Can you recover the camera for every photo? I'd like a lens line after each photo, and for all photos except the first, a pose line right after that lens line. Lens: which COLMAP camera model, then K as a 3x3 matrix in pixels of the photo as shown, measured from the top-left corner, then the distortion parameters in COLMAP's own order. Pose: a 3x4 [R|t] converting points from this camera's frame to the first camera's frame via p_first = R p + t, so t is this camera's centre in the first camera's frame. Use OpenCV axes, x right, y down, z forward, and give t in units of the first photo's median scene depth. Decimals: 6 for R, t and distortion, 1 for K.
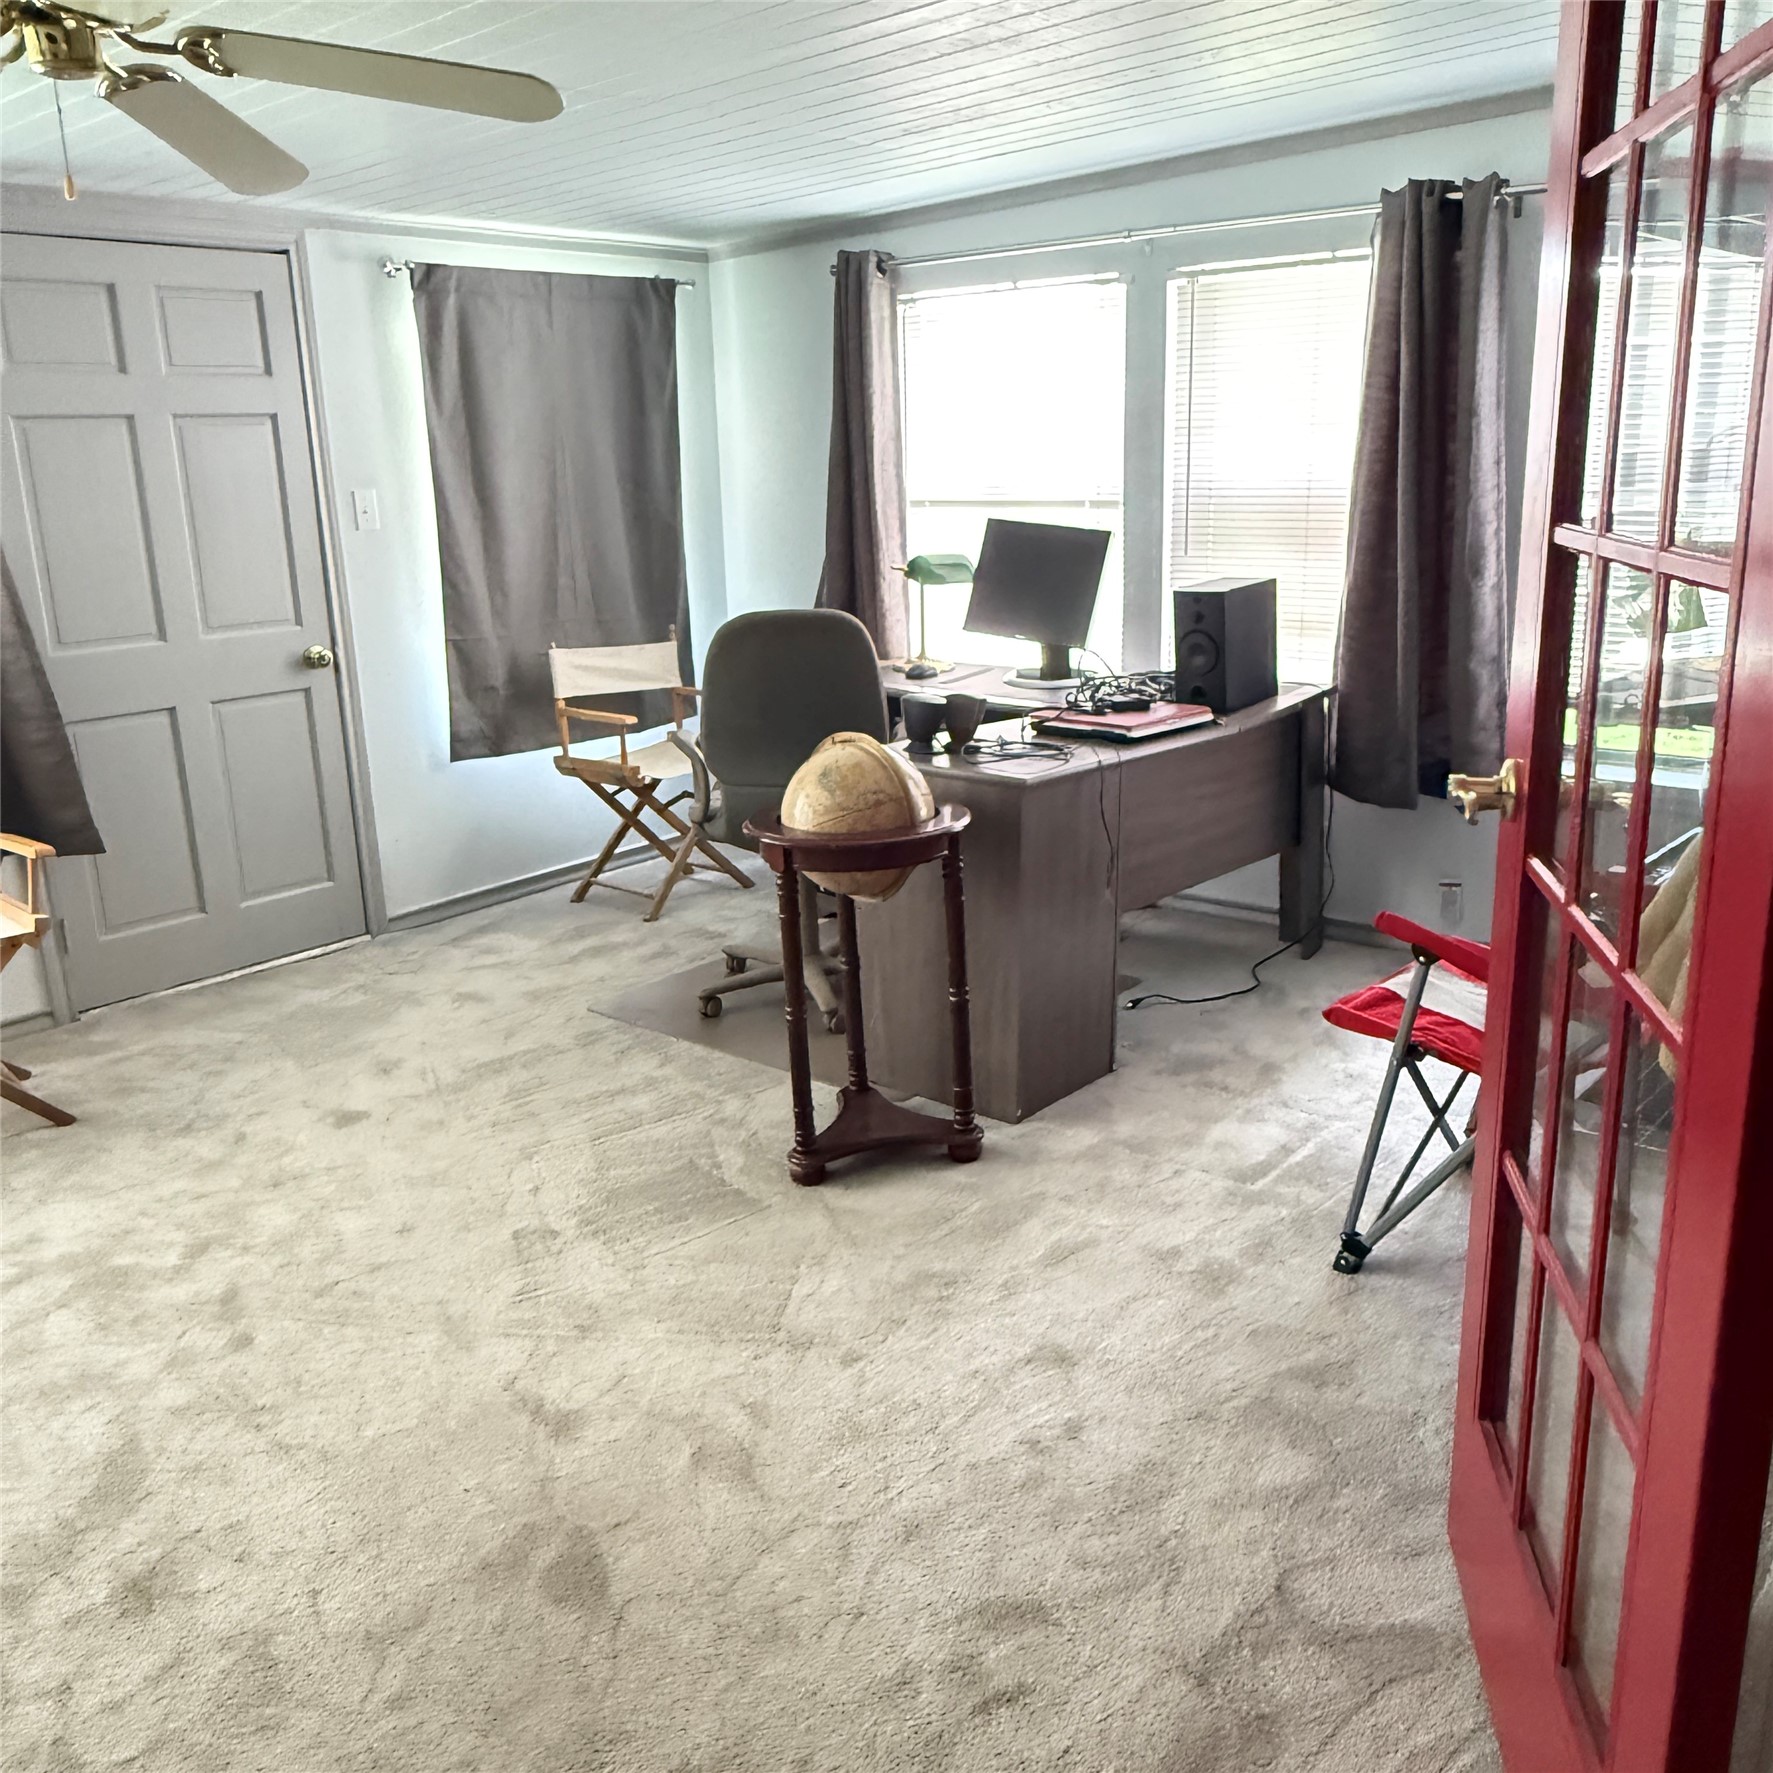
lens RADIAL K [[1553.7, 0, 895.9], [0, 1553.7, 864.2], [0, 0, 1]] dist [0.003091, -0.004330]
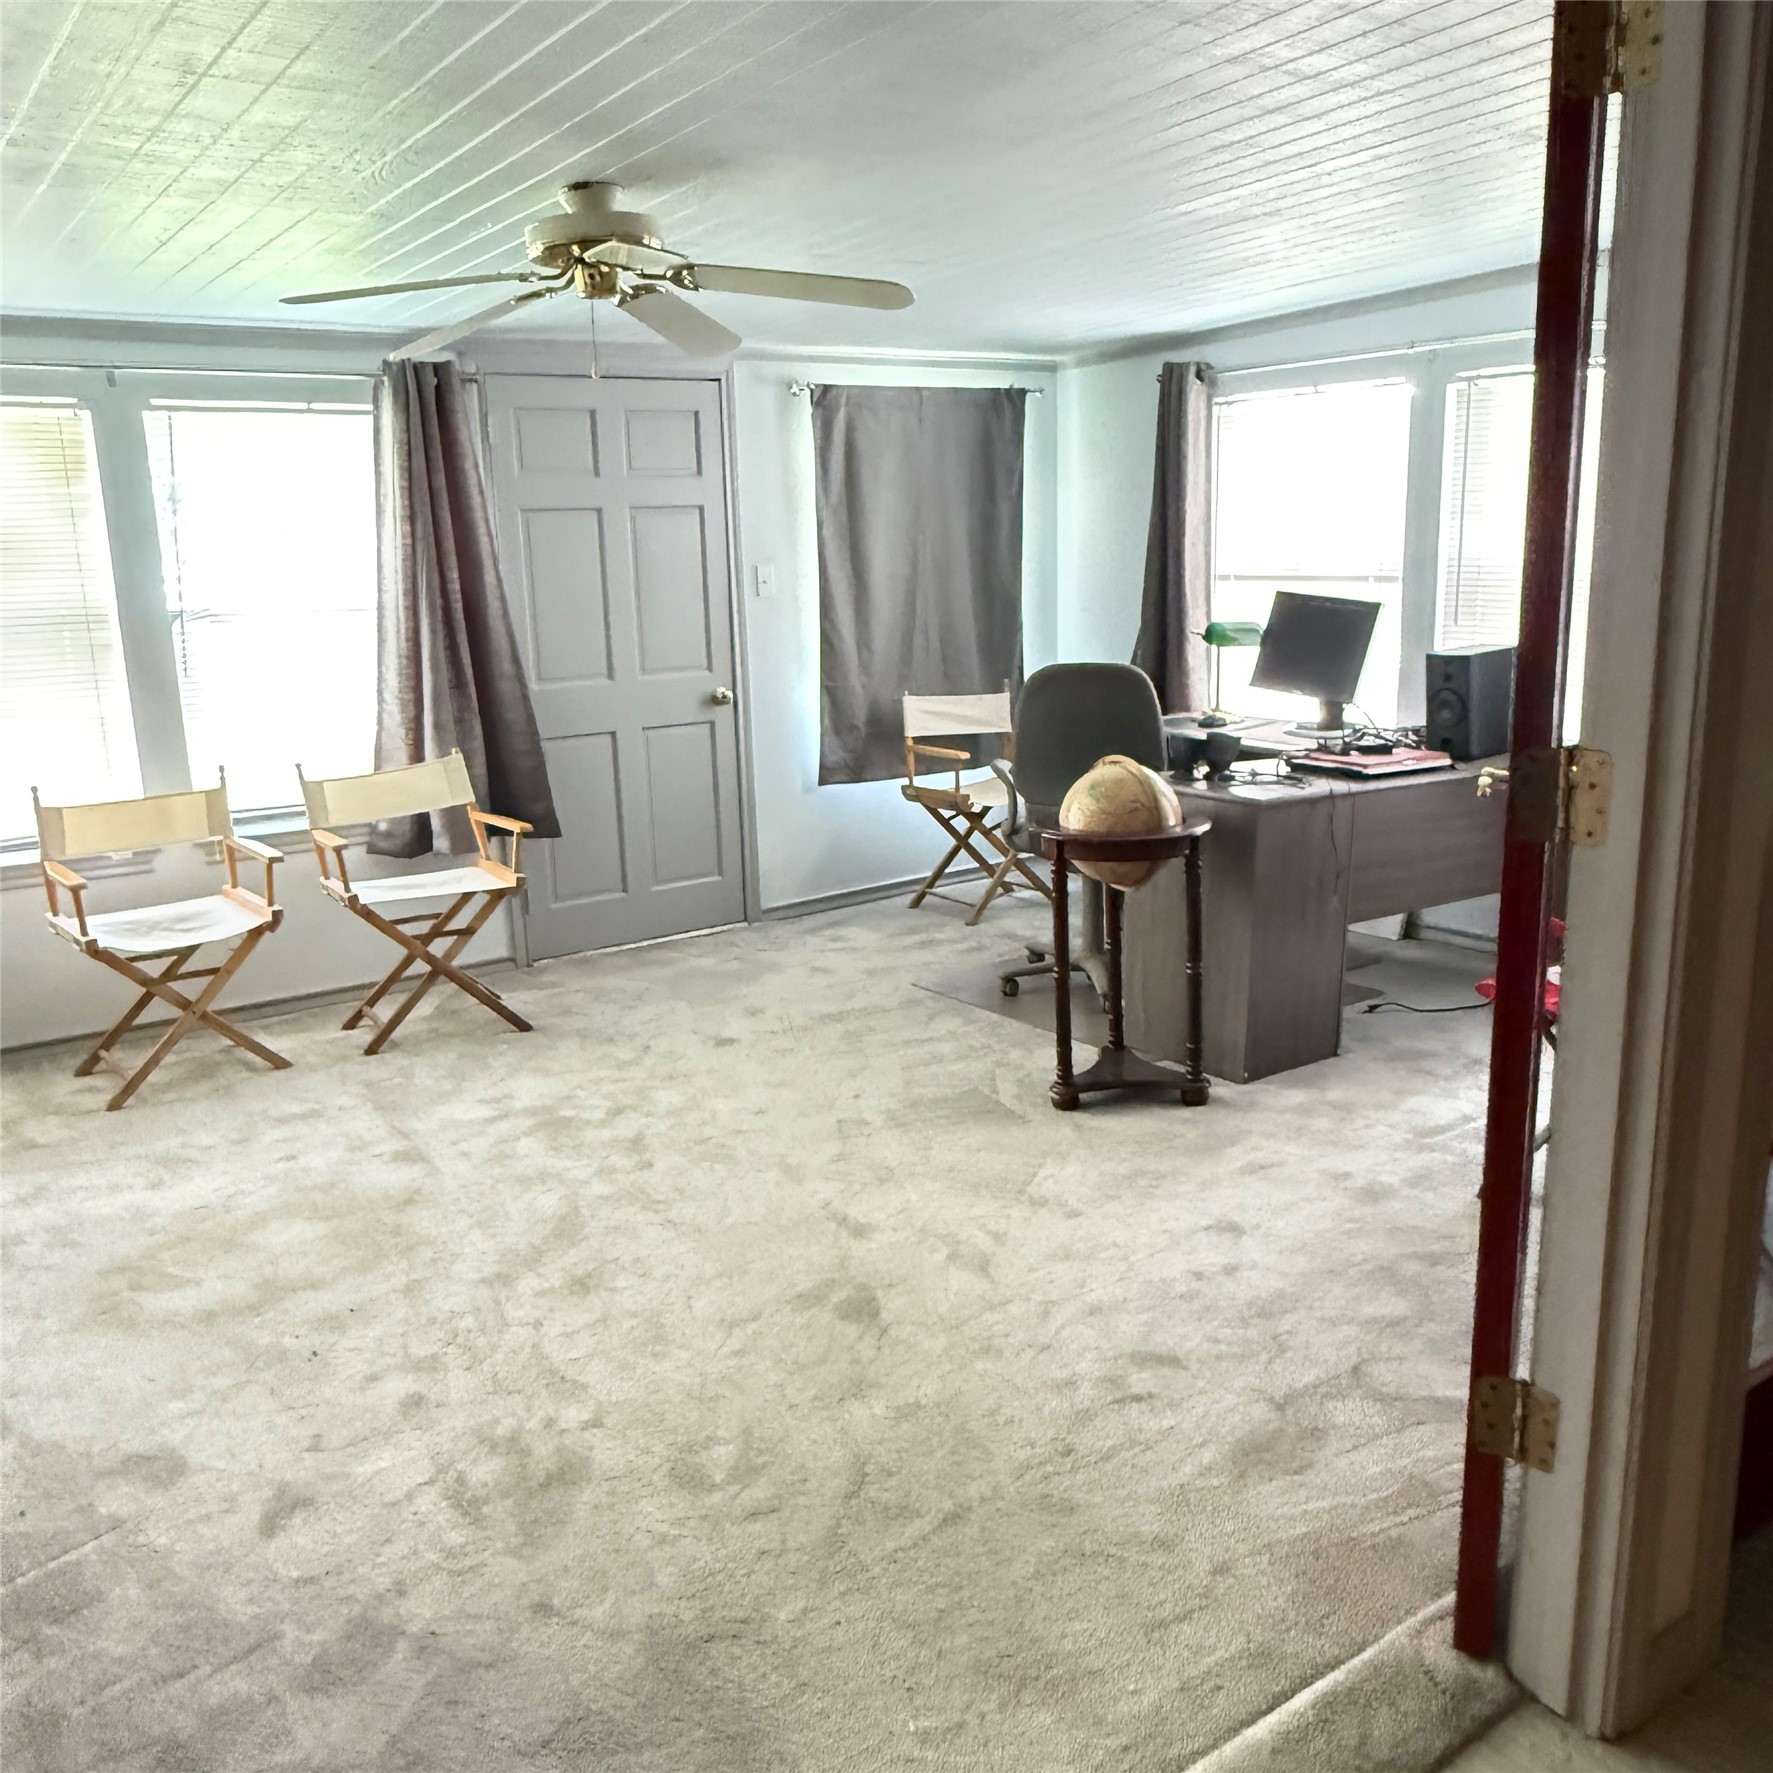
lens RADIAL K [[1544.8, 0, 886.5], [0, 1544.8, 886.5], [0, 0, 1]] dist [-0.000582, -0.002431]
pose [[0.970473, 0.052286, -0.235473, 0.078028], [-0.059471, 0.997953, -0.023512, 0.054244], [0.233762, 0.036822, 0.971596, -0.231266]]
